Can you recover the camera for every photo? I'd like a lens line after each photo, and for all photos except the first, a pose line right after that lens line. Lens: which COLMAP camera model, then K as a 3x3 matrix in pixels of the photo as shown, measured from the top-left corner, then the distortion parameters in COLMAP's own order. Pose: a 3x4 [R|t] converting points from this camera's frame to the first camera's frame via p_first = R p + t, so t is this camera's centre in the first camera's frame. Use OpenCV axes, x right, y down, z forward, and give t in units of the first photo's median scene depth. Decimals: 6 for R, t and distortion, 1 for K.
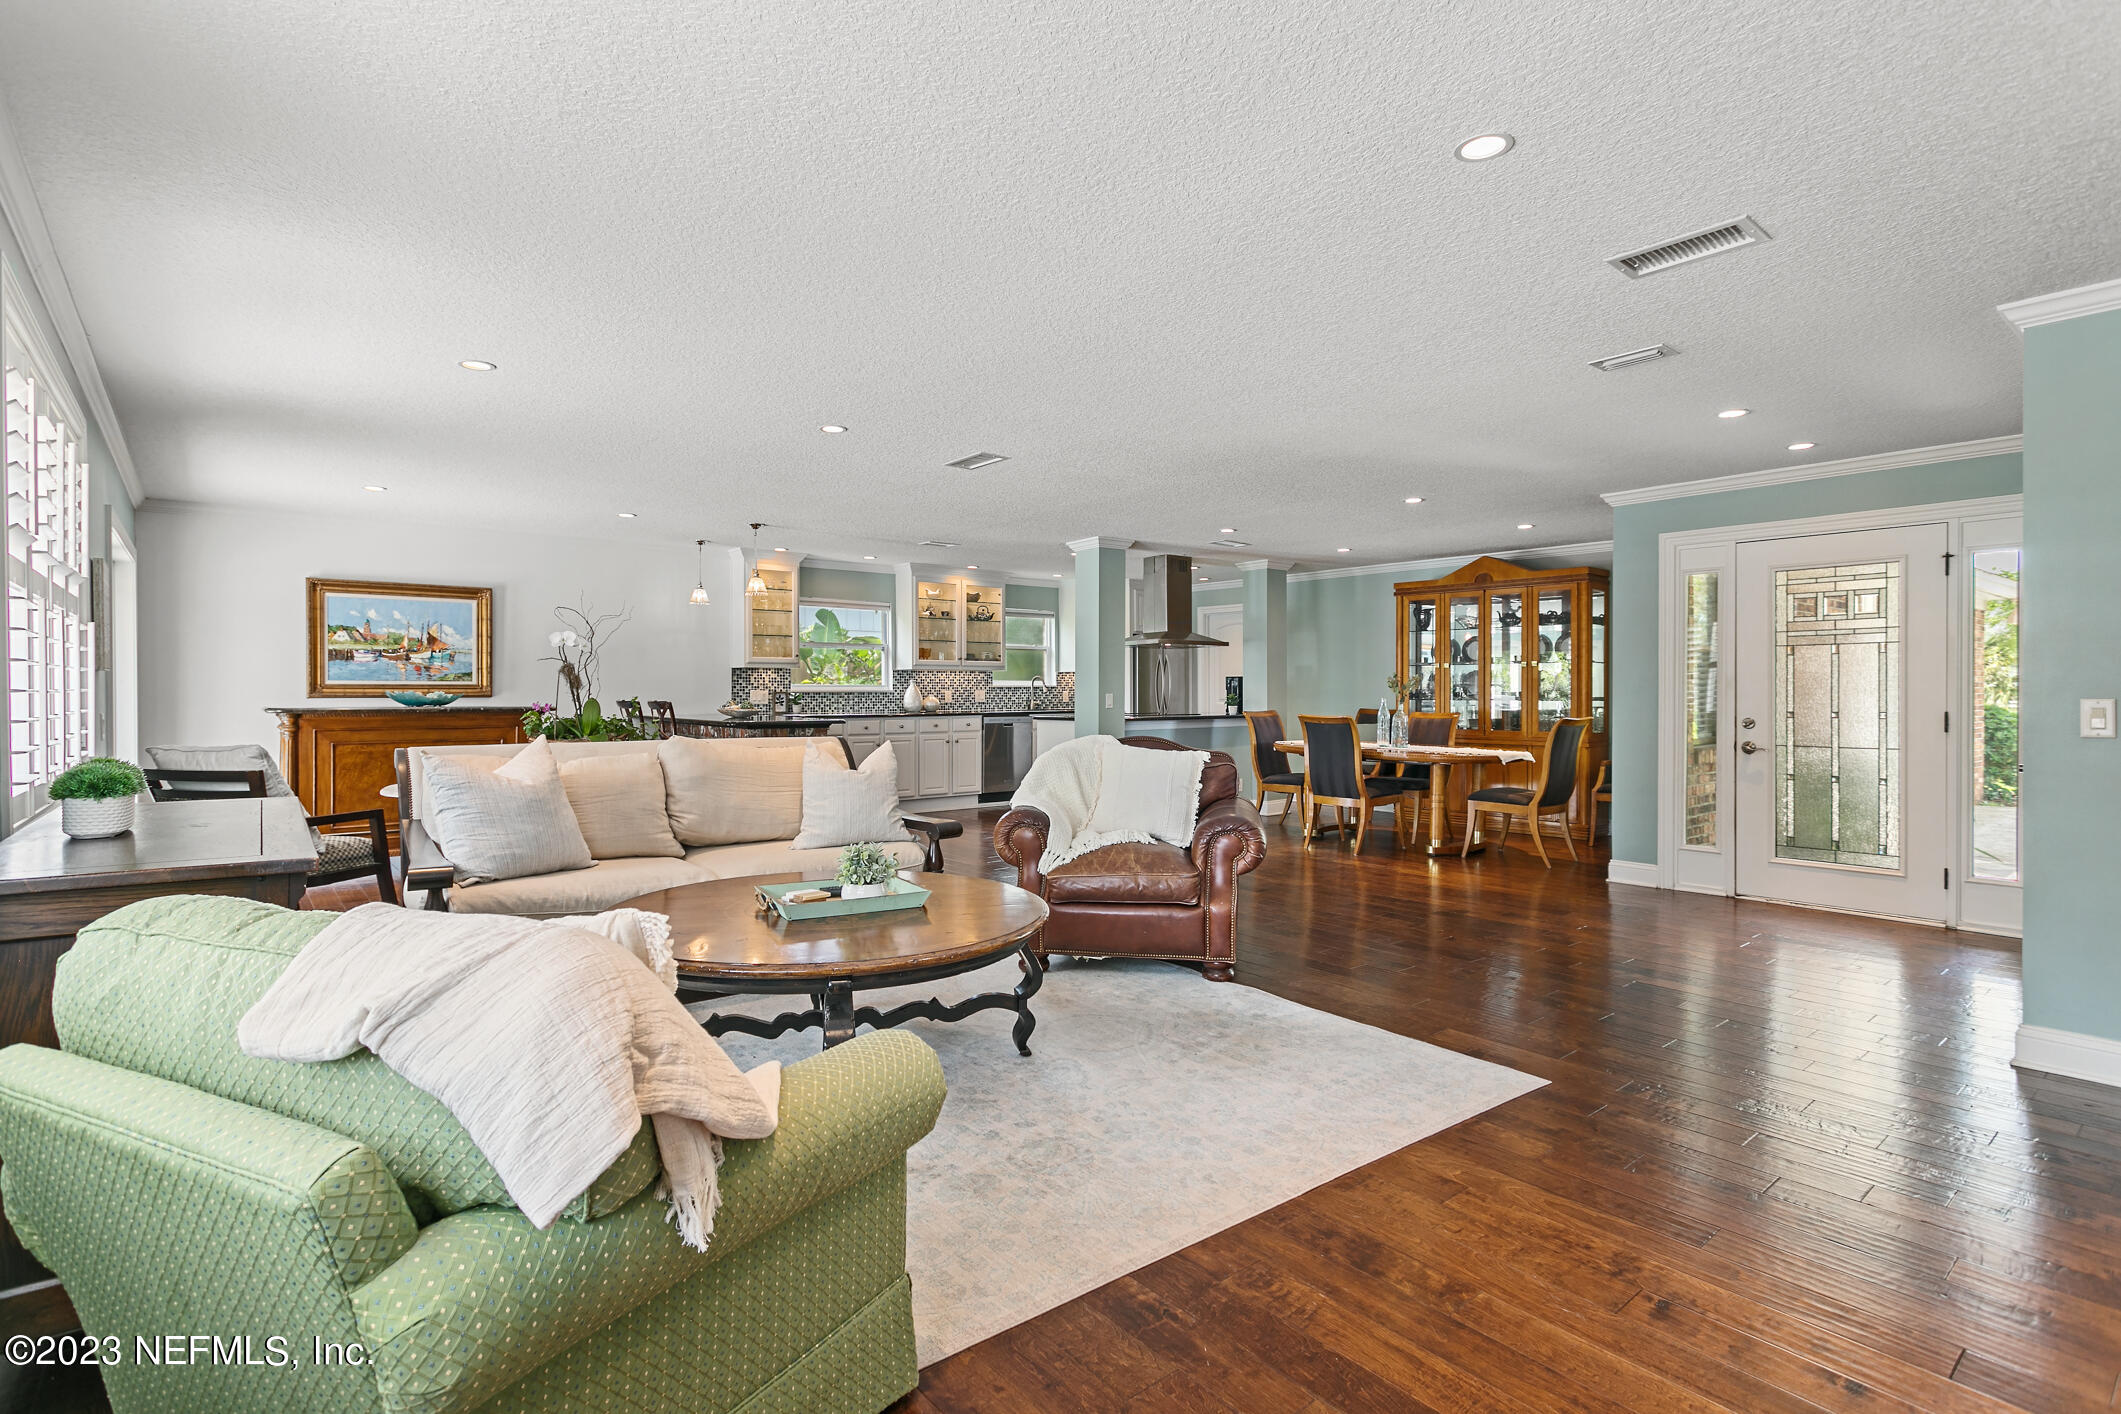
lens RADIAL K [[1016.0, 0, 1028.9], [0, 1016.0, 711.3], [0, 0, 1]] dist [0.007803, -0.000908]
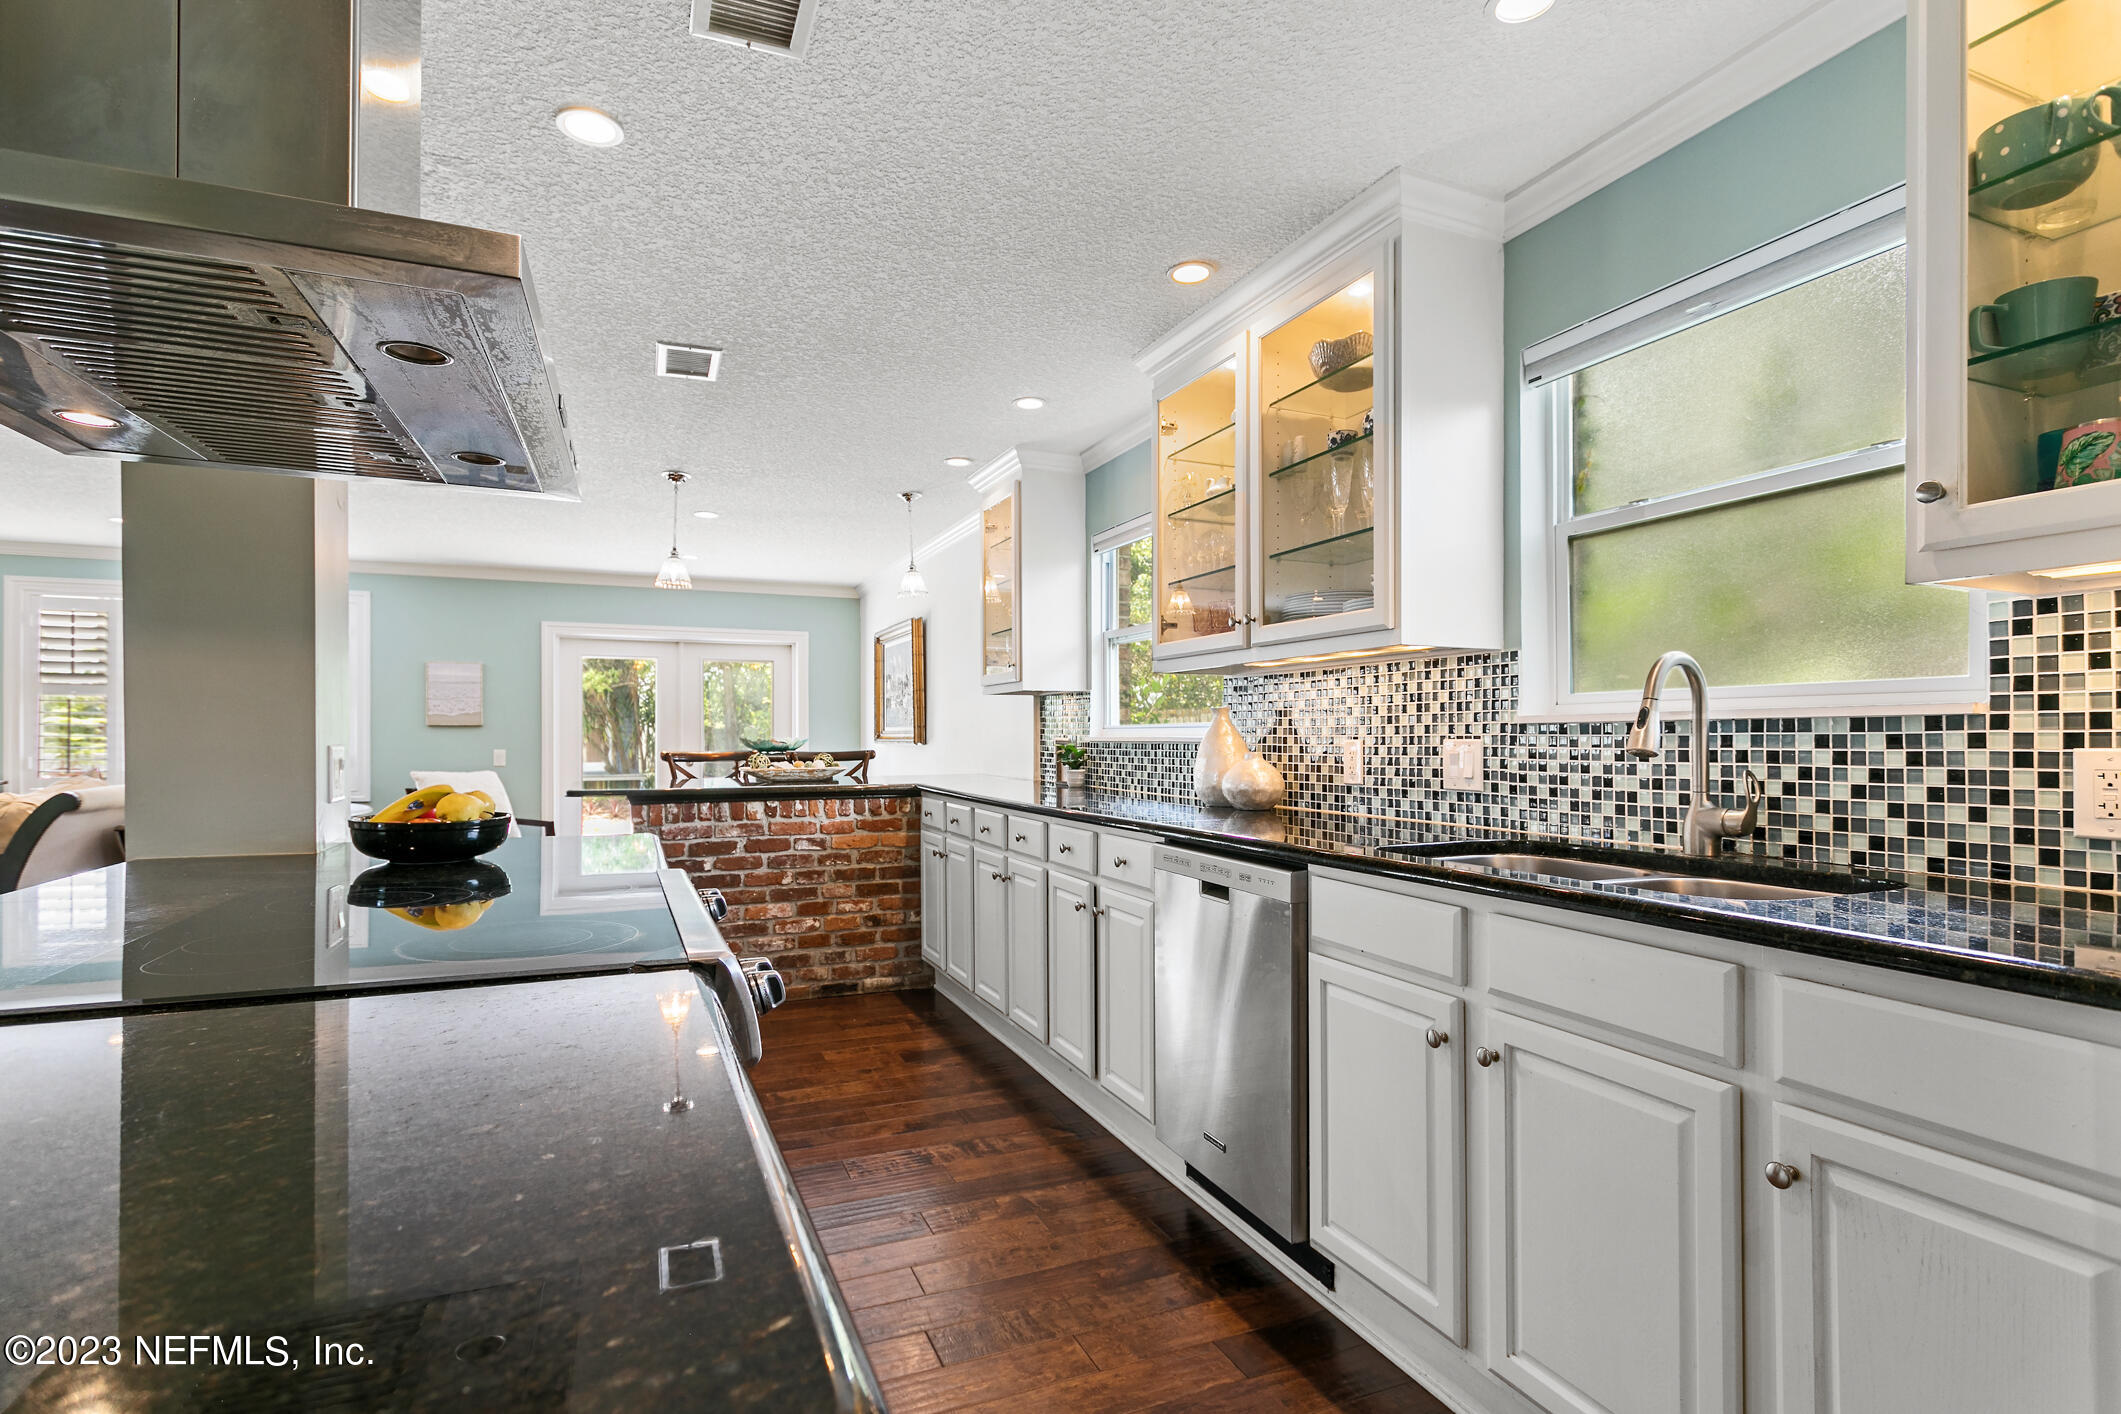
lens RADIAL K [[1016.0, 0, 1073.6], [0, 1016.0, 736.4], [0, 0, 1]] dist [0.007803, -0.000908]
pose [[-0.256402, -0.001629, -0.966569, 0.220603], [-0.023029, 0.999725, 0.004424, -0.023315], [0.966296, 0.023394, -0.256370, 1.108715]]
